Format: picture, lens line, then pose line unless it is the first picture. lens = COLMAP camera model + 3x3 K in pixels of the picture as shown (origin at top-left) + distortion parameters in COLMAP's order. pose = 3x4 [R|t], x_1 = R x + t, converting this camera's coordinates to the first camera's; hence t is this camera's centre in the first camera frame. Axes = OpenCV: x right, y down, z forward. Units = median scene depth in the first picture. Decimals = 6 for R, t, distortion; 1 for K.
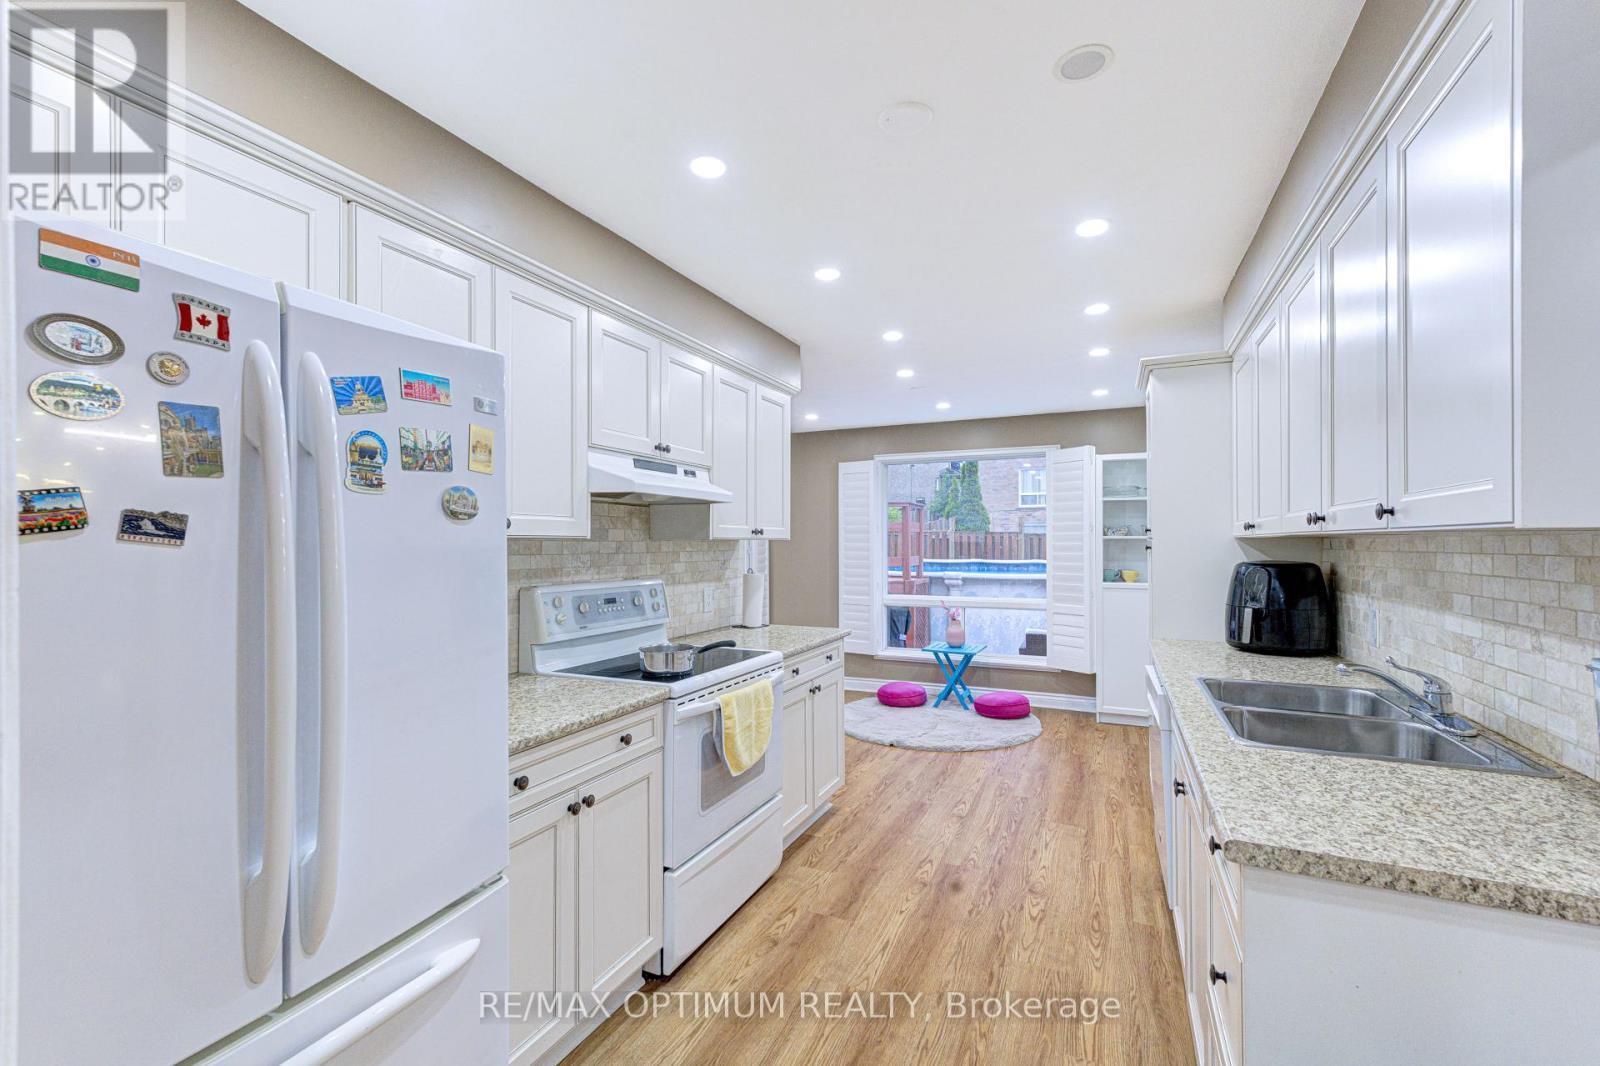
lens RADIAL K [[690.0, 0, 797.8], [0, 690.0, 537.1], [0, 0, 1]] dist [0.008803, 0.000063]
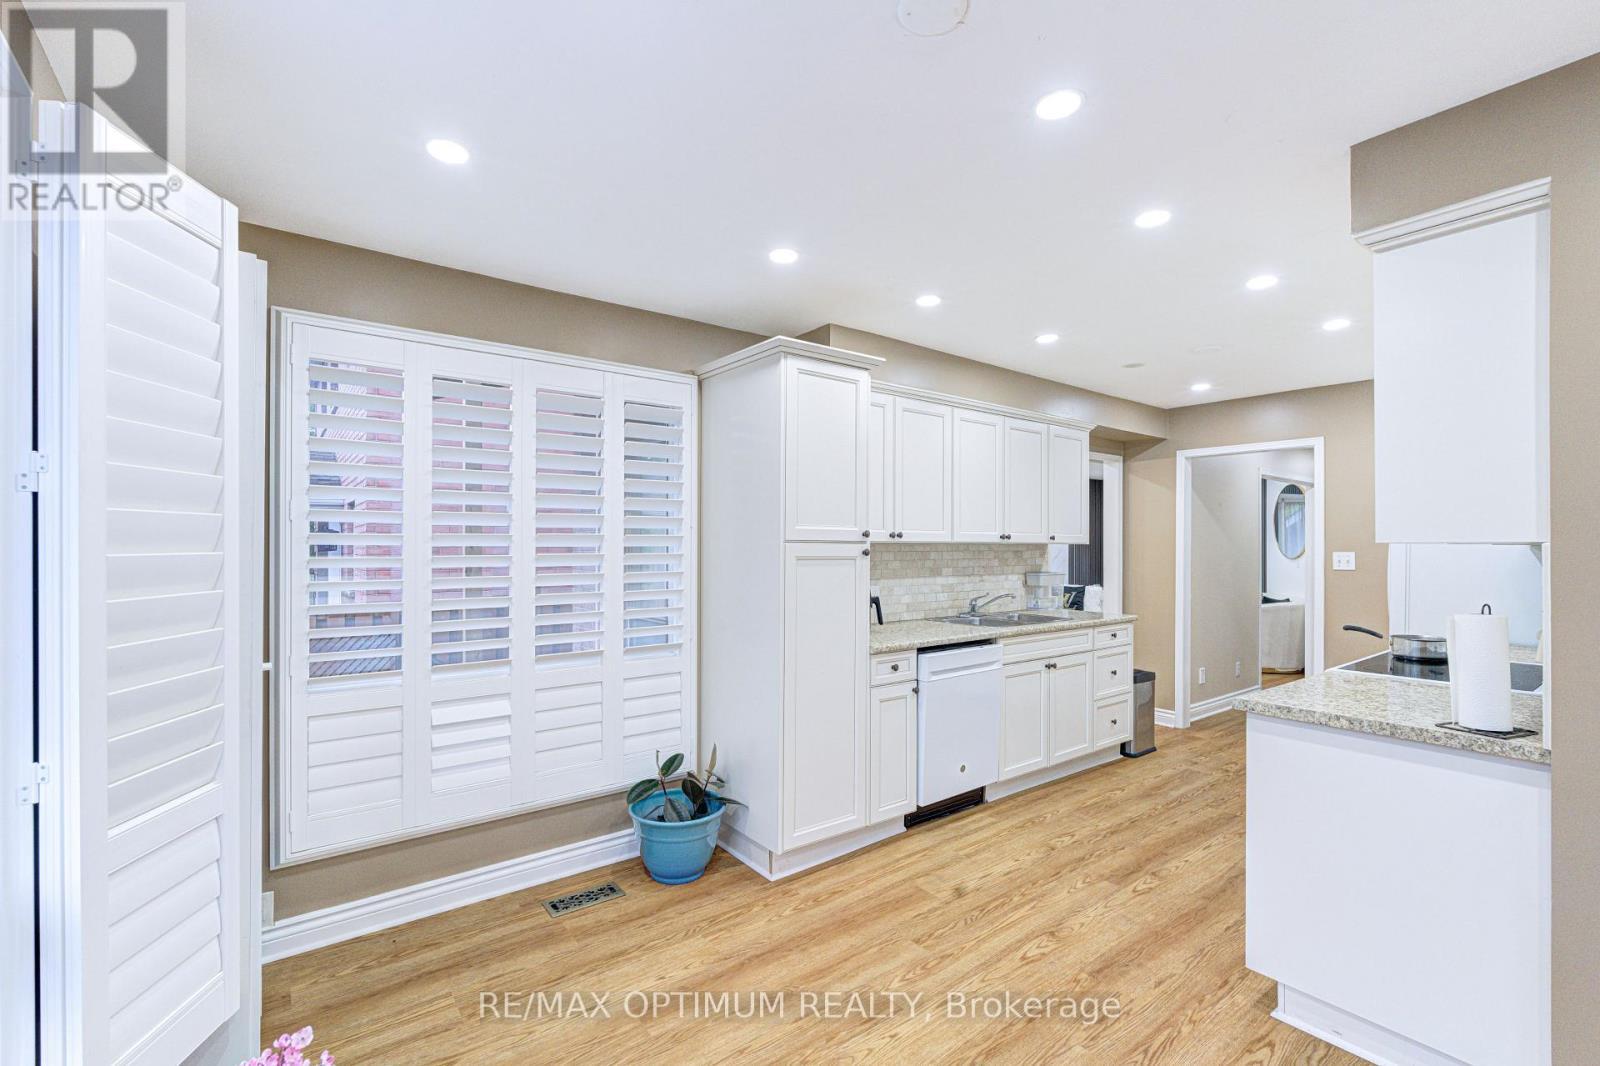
lens RADIAL K [[695.1, 0, 799.1], [0, 695.1, 538.7], [0, 0, 1]] dist [-0.002766, -0.000604]
pose [[-0.879432, 0.002874, 0.476016, 0.173141], [-0.005394, 0.999857, -0.016001, 0.015151], [-0.475994, -0.016640, -0.879291, 2.469561]]
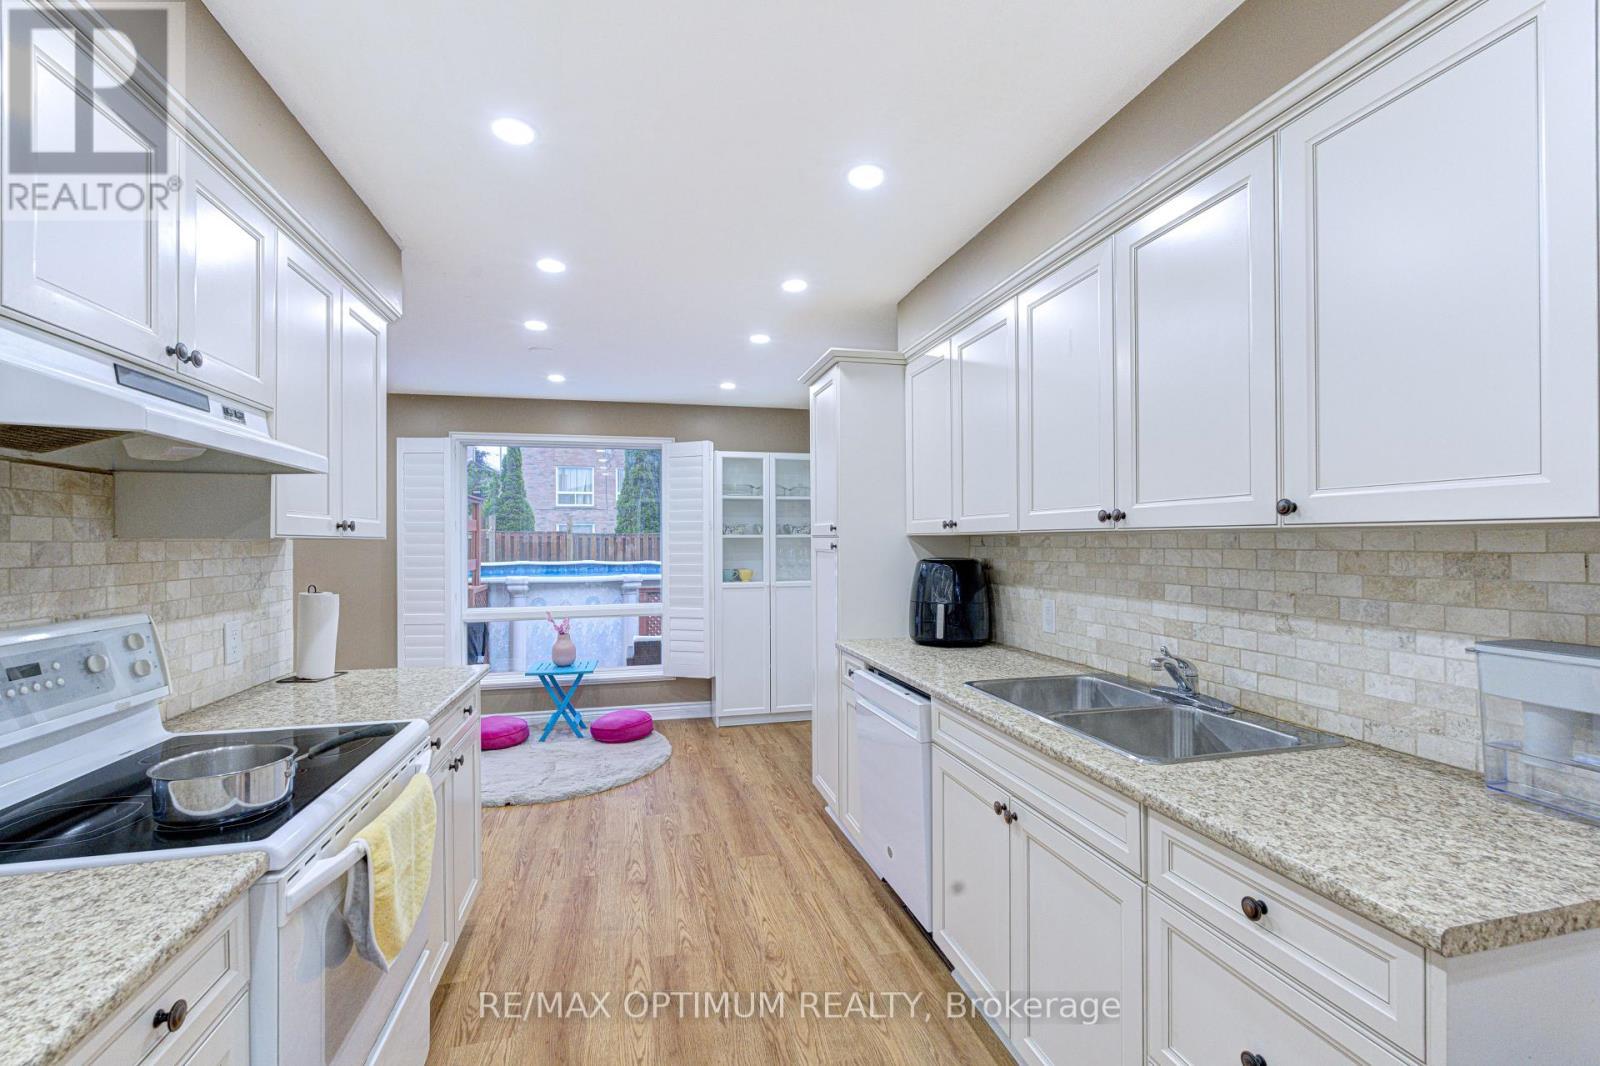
lens RADIAL K [[695.1, 0, 799.1], [0, 695.1, 538.7], [0, 0, 1]] dist [-0.002766, -0.000604]
pose [[0.785835, -0.001561, 0.618434, -0.168385], [0.000107, 0.999997, 0.002388, 0.002971], [-0.618436, -0.001811, 0.785833, 0.353614]]
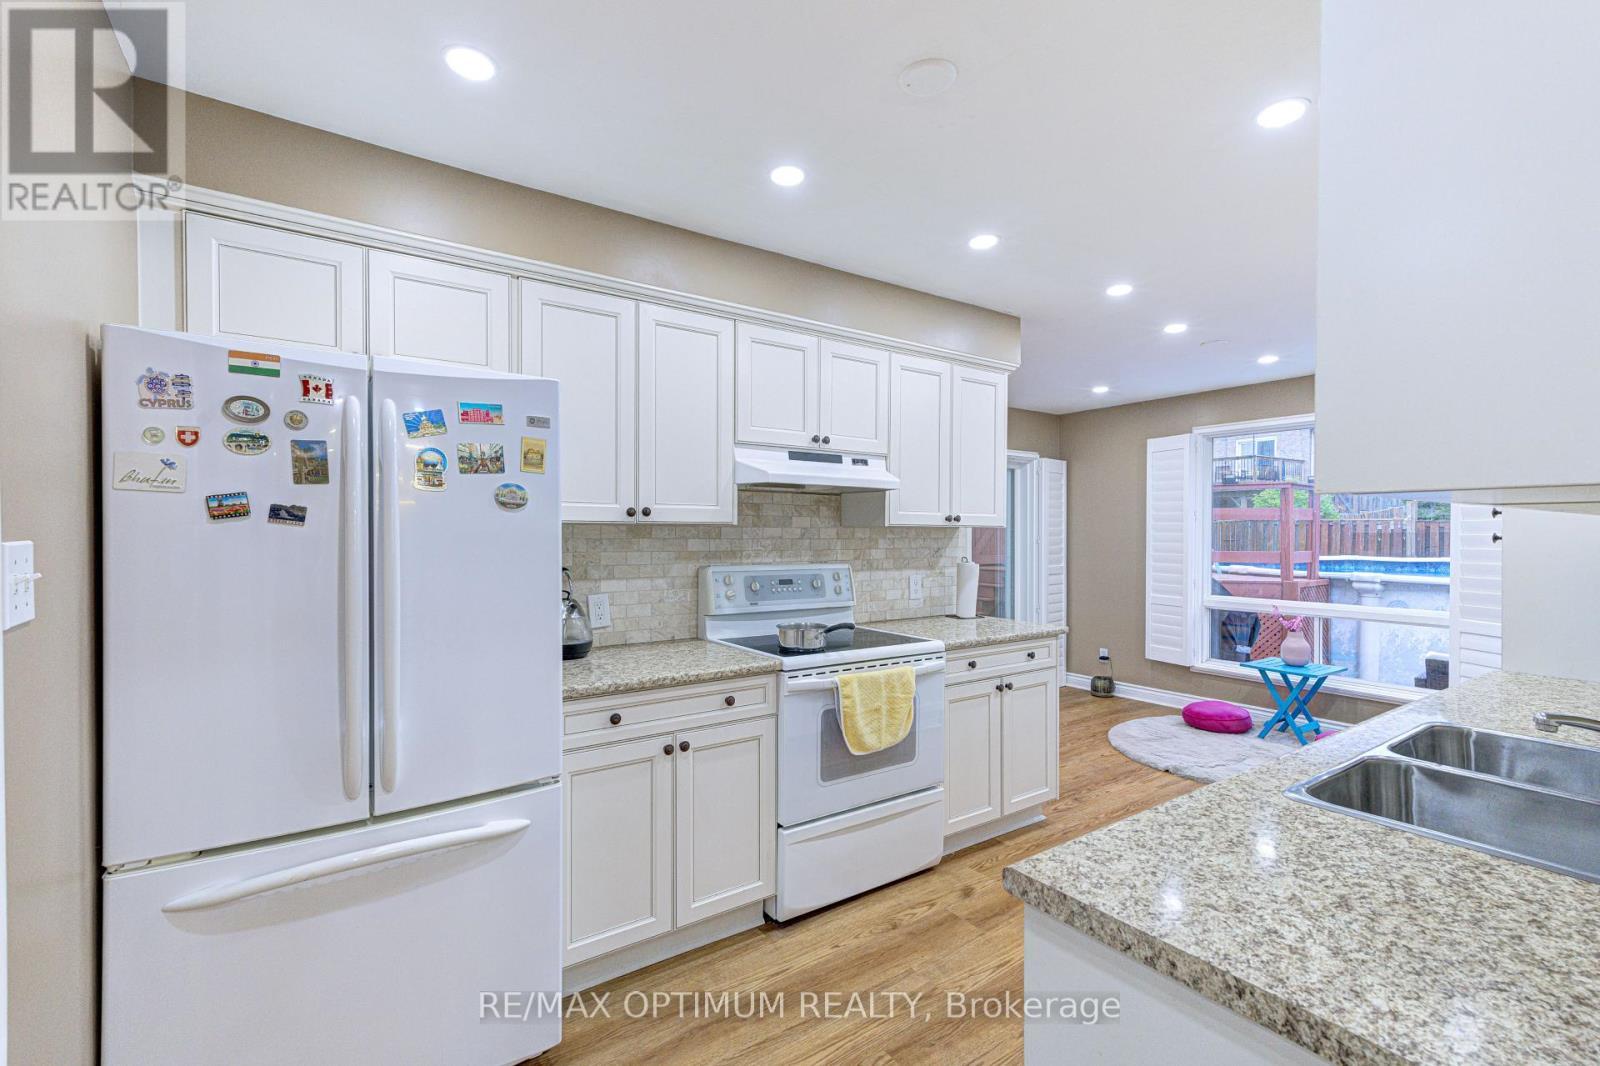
lens RADIAL K [[706.3, 0, 797.0], [0, 706.3, 536.9], [0, 0, 1]] dist [0.009103, 0.000309]
pose [[0.860127, 0.006919, -0.510033, 0.354066], [-0.000198, 0.999912, 0.013230, 0.006160], [0.510080, -0.011279, 0.860053, 0.047621]]
